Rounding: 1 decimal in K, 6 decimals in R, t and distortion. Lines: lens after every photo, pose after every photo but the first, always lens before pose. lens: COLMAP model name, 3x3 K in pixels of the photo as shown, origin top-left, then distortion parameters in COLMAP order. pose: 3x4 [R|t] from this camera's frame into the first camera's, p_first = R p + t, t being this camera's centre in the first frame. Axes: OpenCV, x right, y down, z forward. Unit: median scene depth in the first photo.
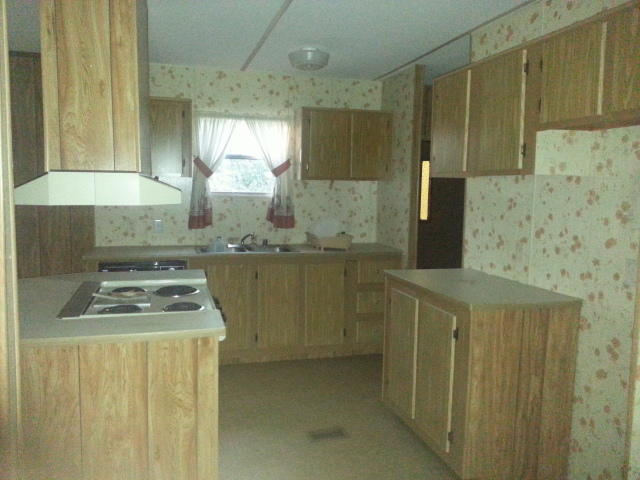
lens RADIAL K [[505.9, 0, 321.0], [0, 505.9, 230.0], [0, 0, 1]] dist [0.041733, -0.005076]
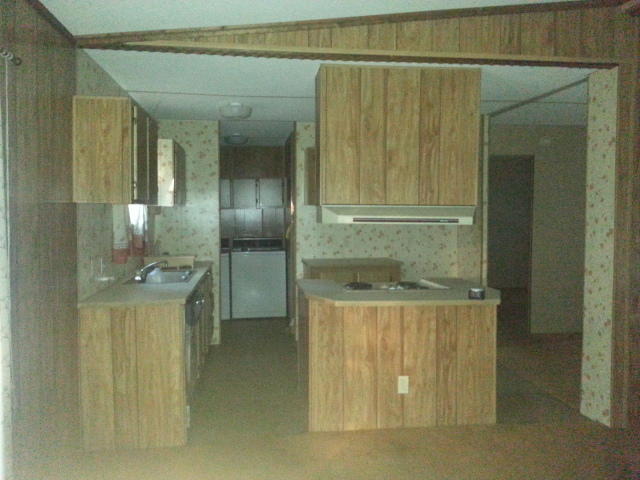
lens RADIAL K [[505.9, 0, 321.0], [0, 505.9, 230.0], [0, 0, 1]] dist [0.041733, -0.005076]
pose [[0.183743, -0.052639, 0.981564, -1.102237], [0.088970, 0.995357, 0.036724, -0.062680], [-0.978940, 0.080582, 0.187573, 0.508076]]
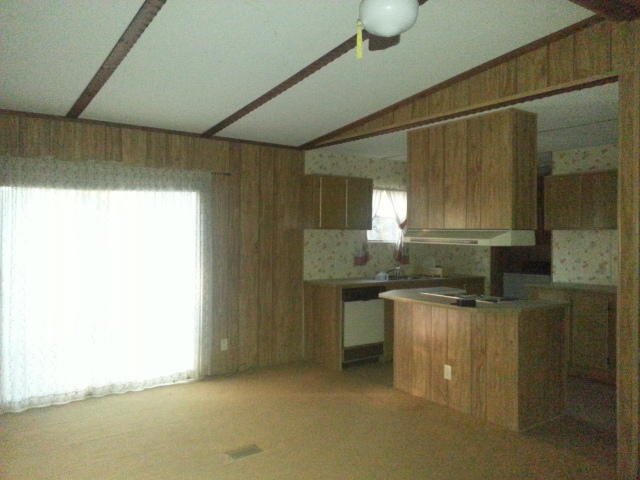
lens RADIAL K [[505.9, 0, 321.0], [0, 505.9, 230.0], [0, 0, 1]] dist [0.041733, -0.005076]
pose [[0.943909, -0.005004, 0.330167, -0.873946], [0.036293, 0.995400, -0.088671, 0.020477], [-0.328204, 0.095680, 0.939748, -0.332956]]
